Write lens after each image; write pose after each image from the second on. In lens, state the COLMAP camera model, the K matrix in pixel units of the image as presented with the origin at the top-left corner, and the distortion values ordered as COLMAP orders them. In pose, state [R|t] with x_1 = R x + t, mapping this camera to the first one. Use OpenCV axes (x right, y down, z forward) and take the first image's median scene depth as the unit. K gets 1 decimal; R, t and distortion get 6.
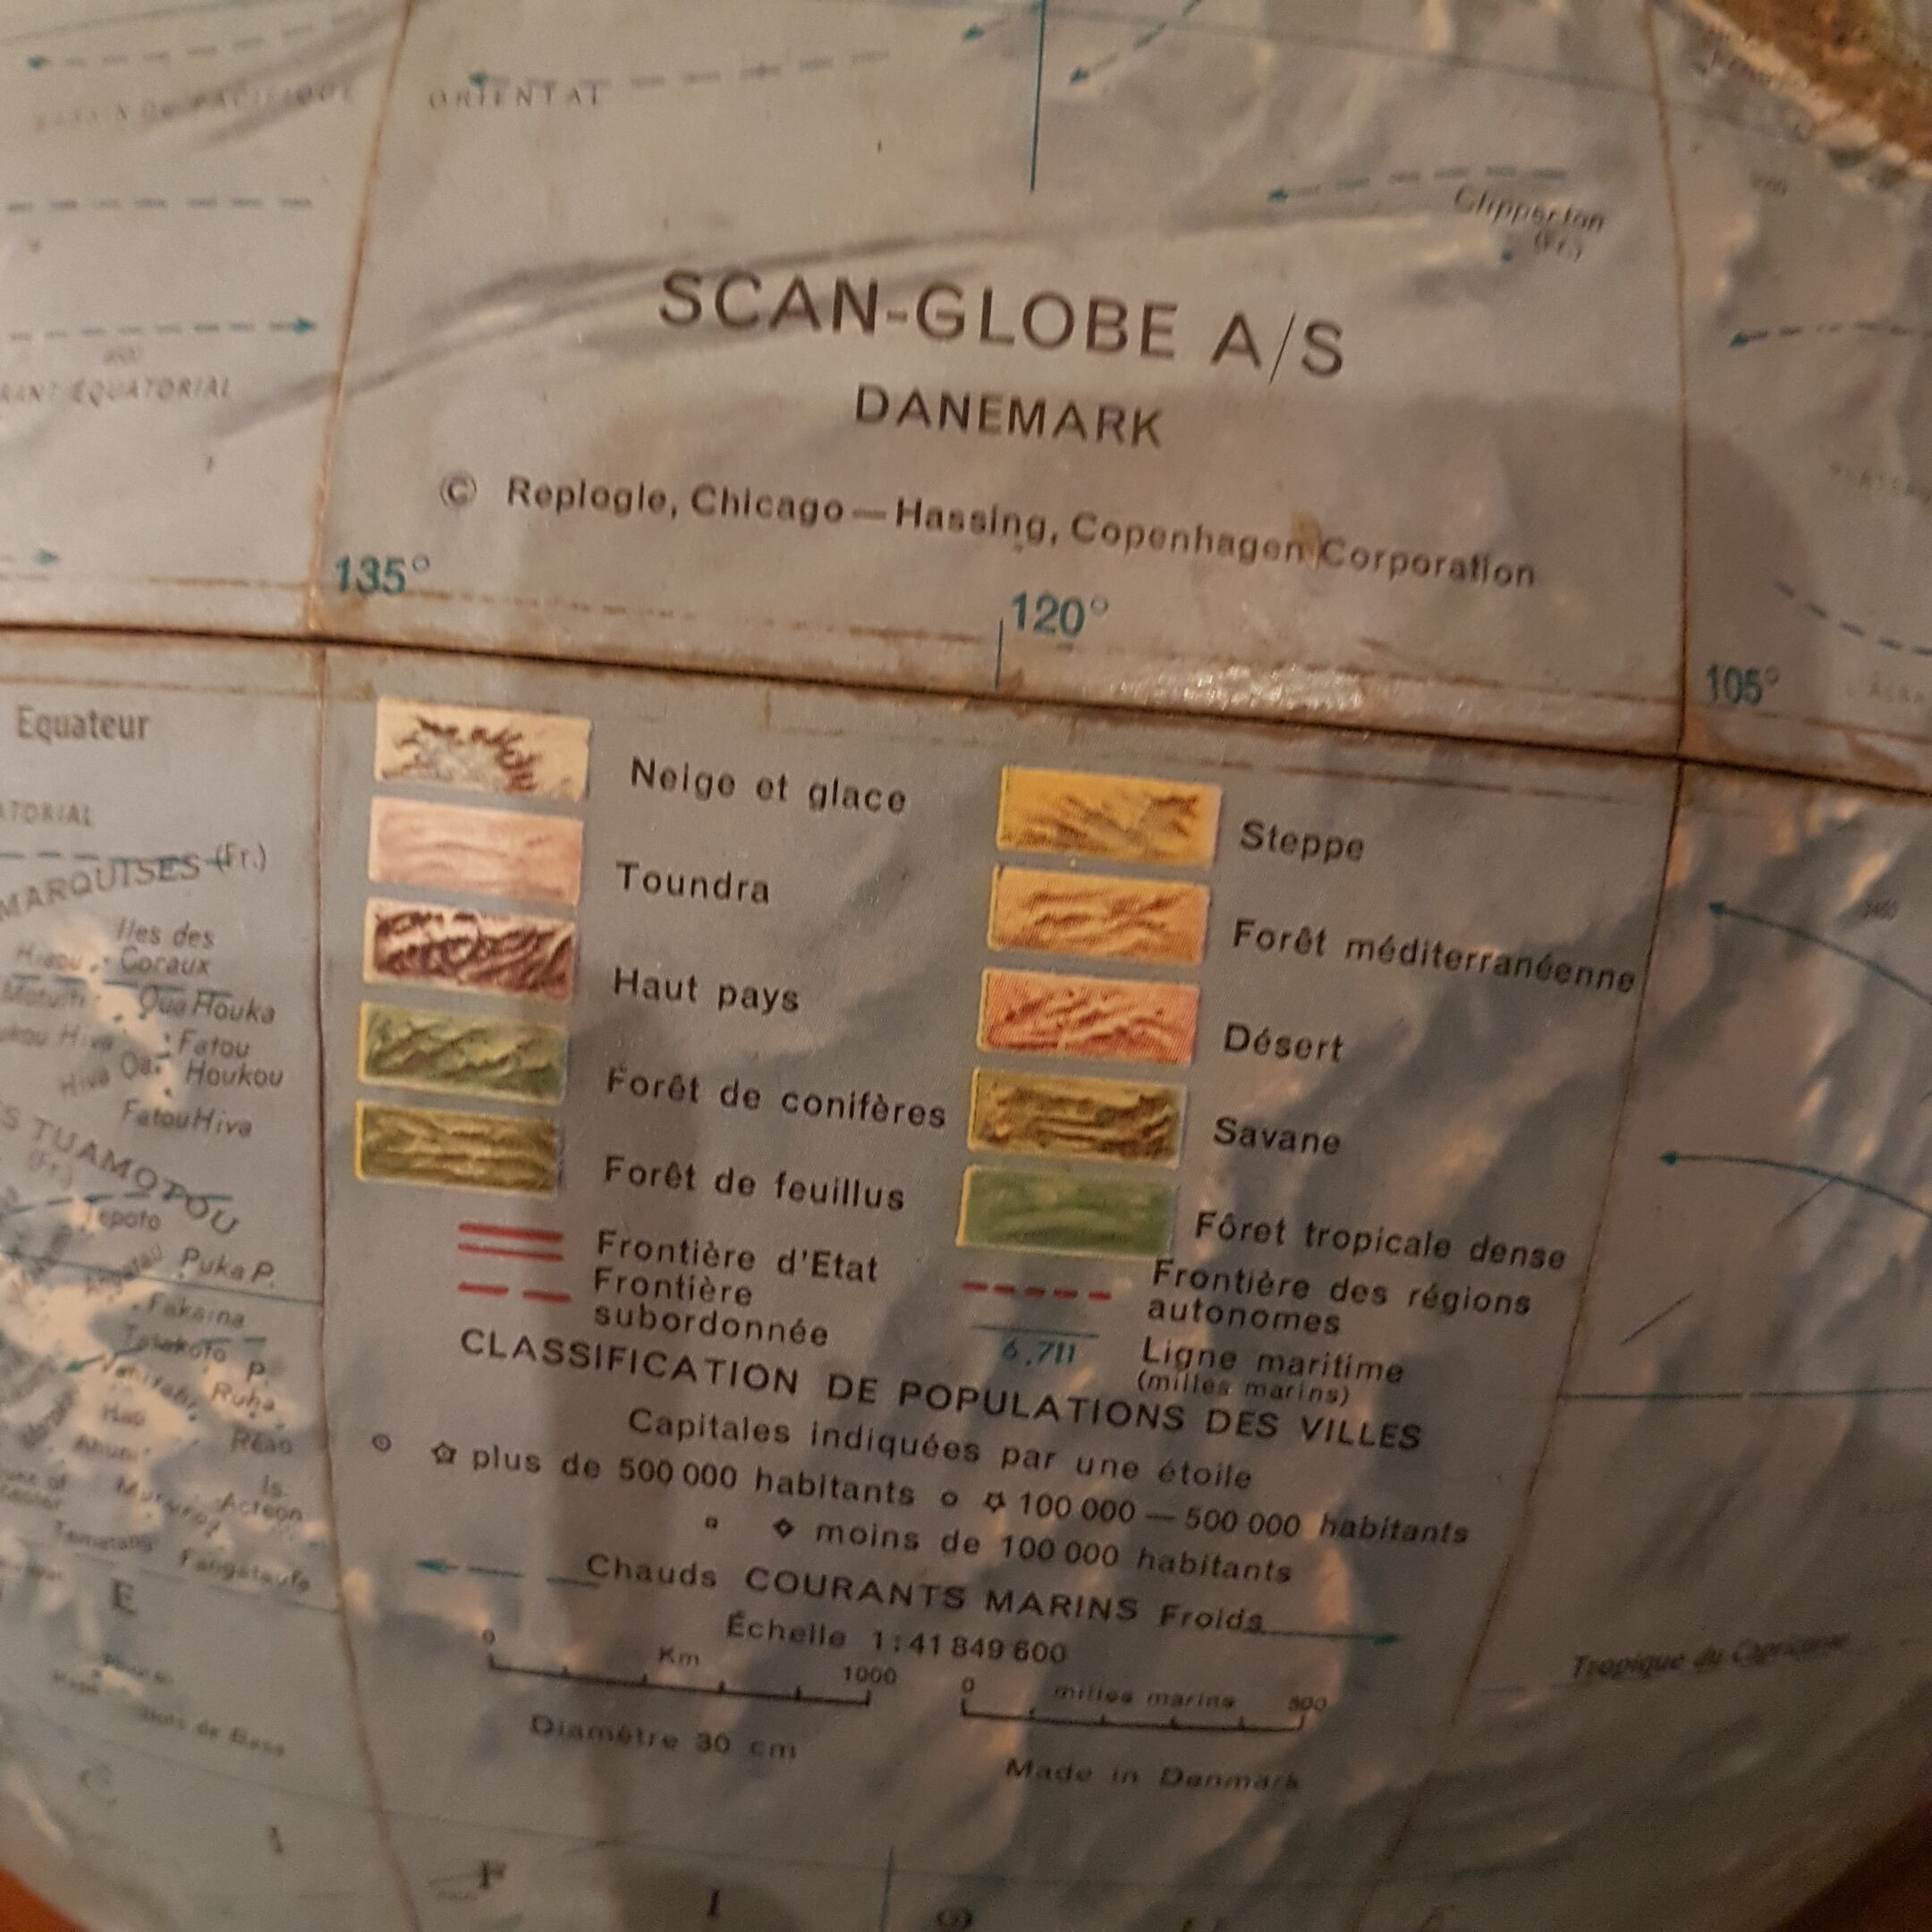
lens RADIAL K [[2149.8, 0, 935.5], [0, 2149.8, 964.9], [0, 0, 1]] dist [0.343395, -1.027728]
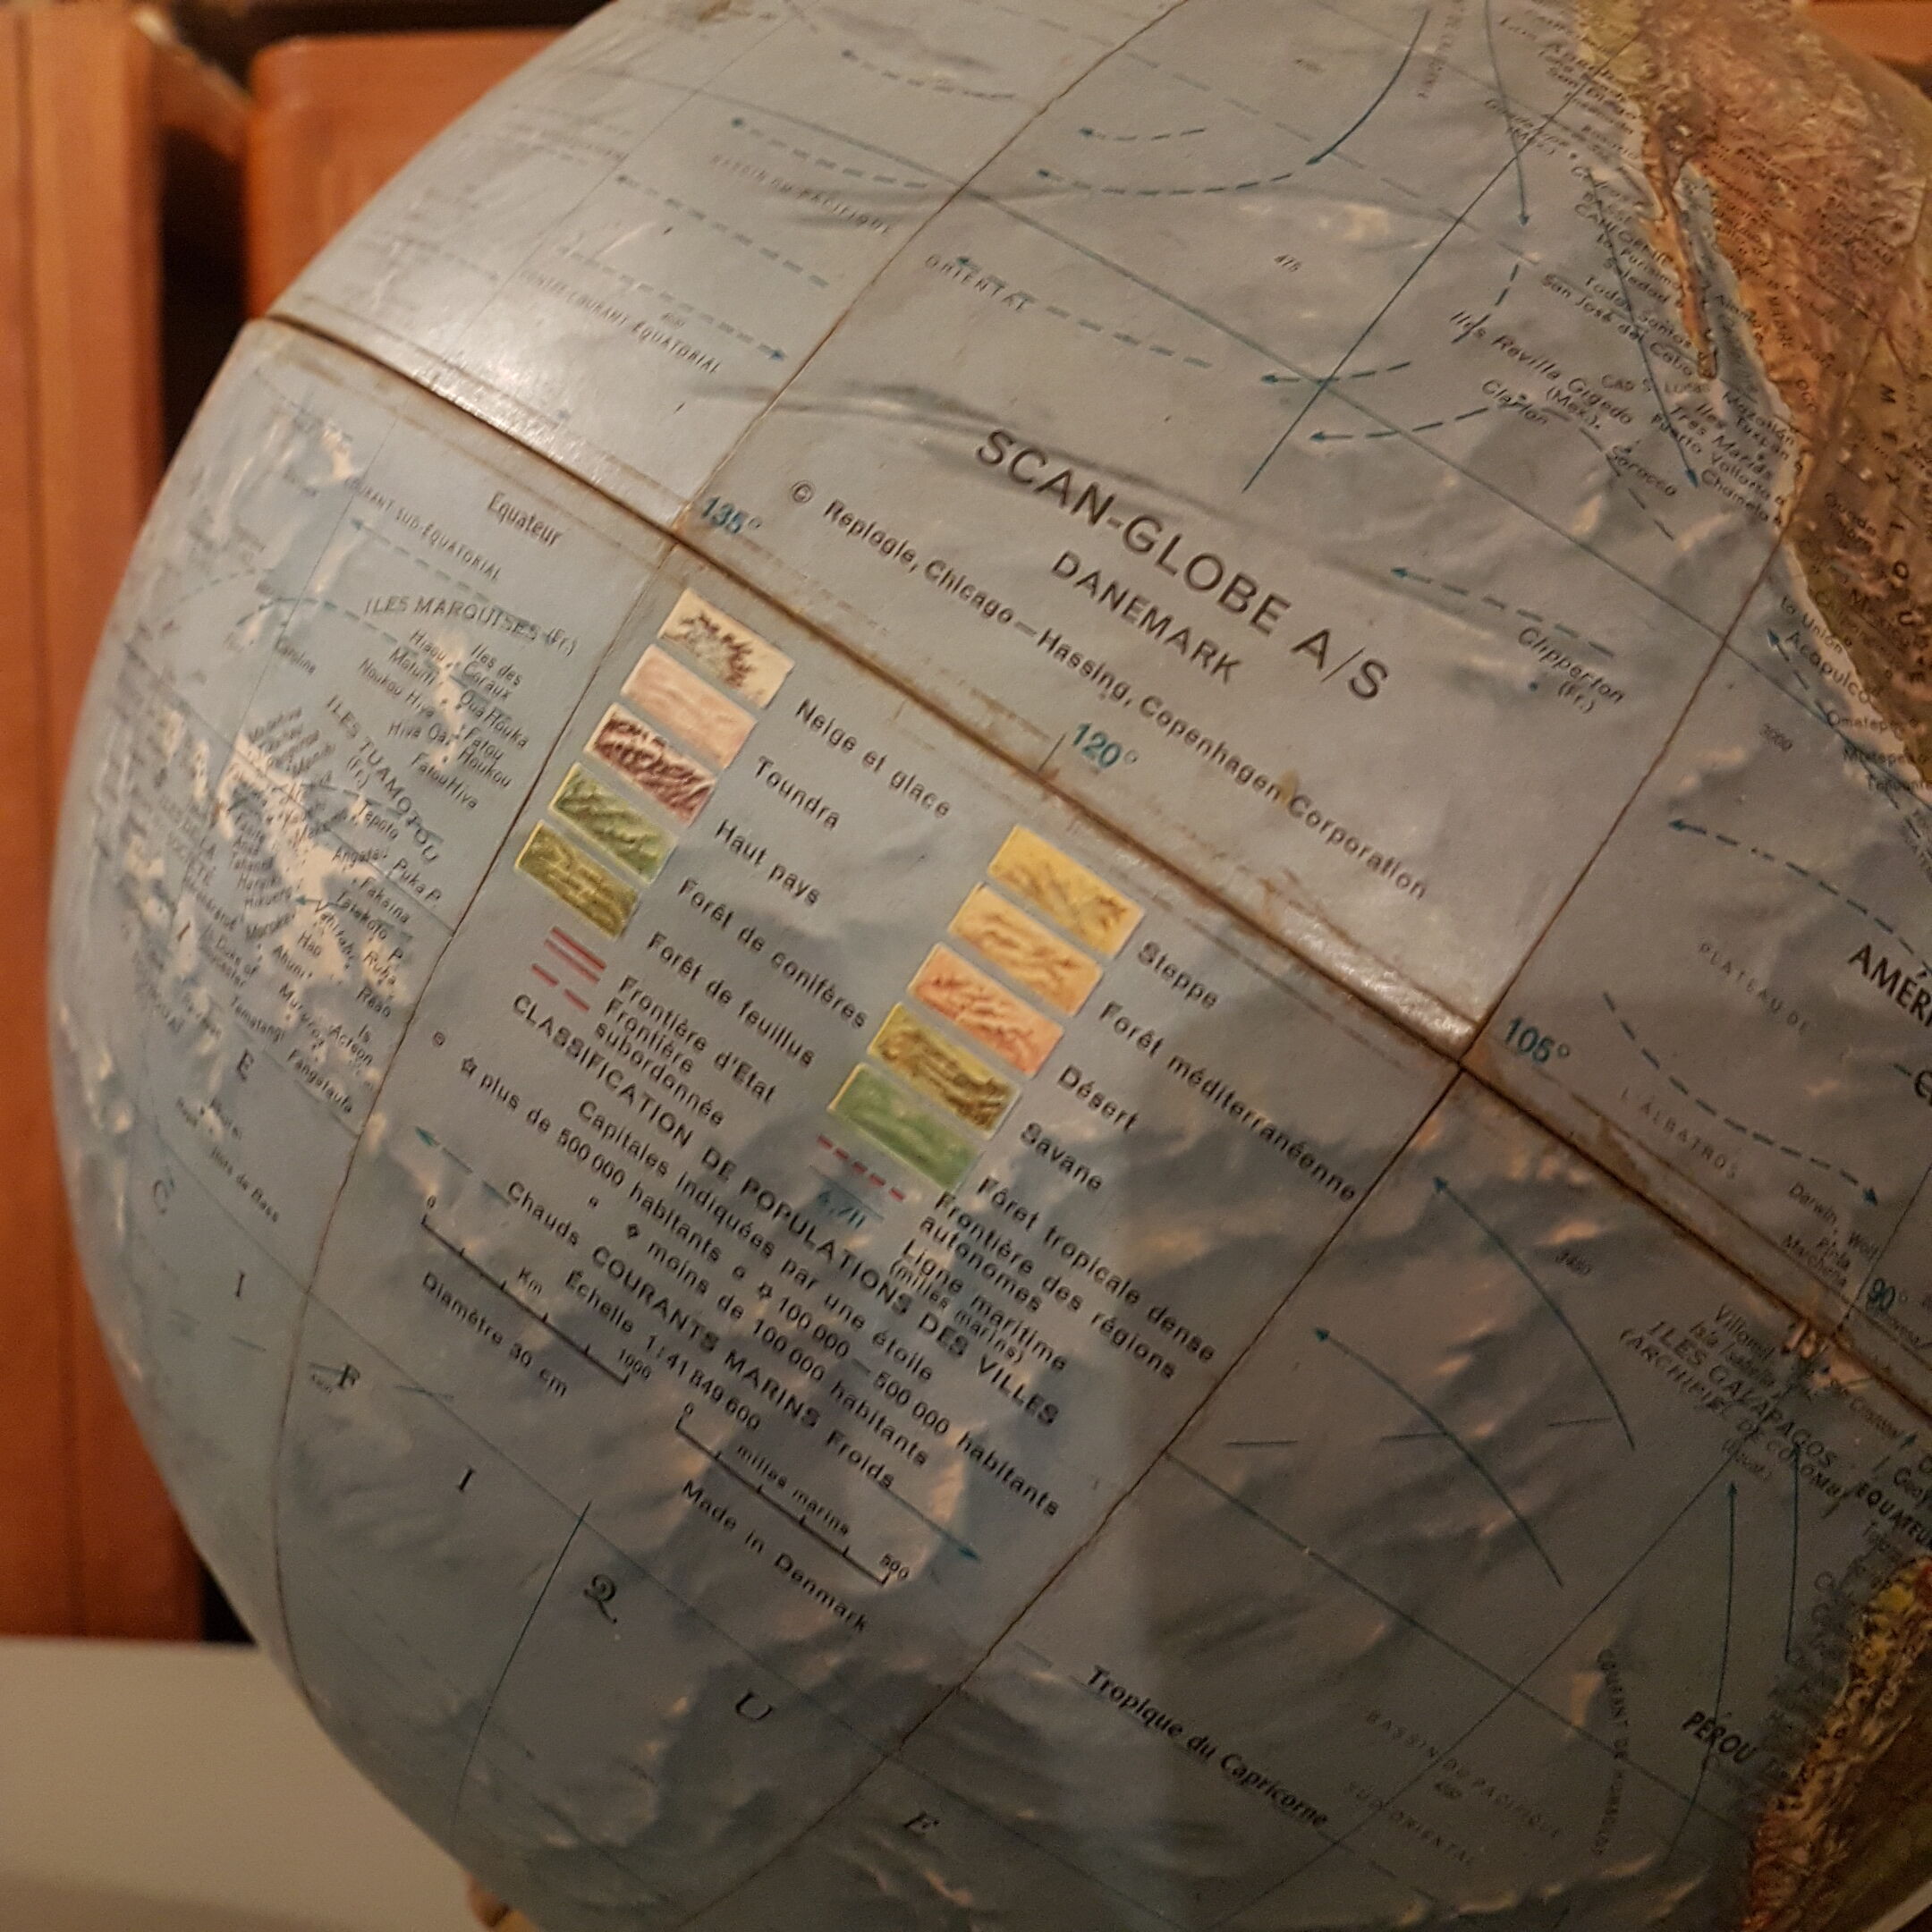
lens RADIAL K [[2149.8, 0, 935.5], [0, 2149.8, 964.9], [0, 0, 1]] dist [0.343395, -1.027728]
pose [[0.844074, 0.487921, -0.222421, 0.334608], [-0.507710, 0.860657, -0.038721, 0.068037], [0.172535, 0.145609, 0.974182, -0.363665]]
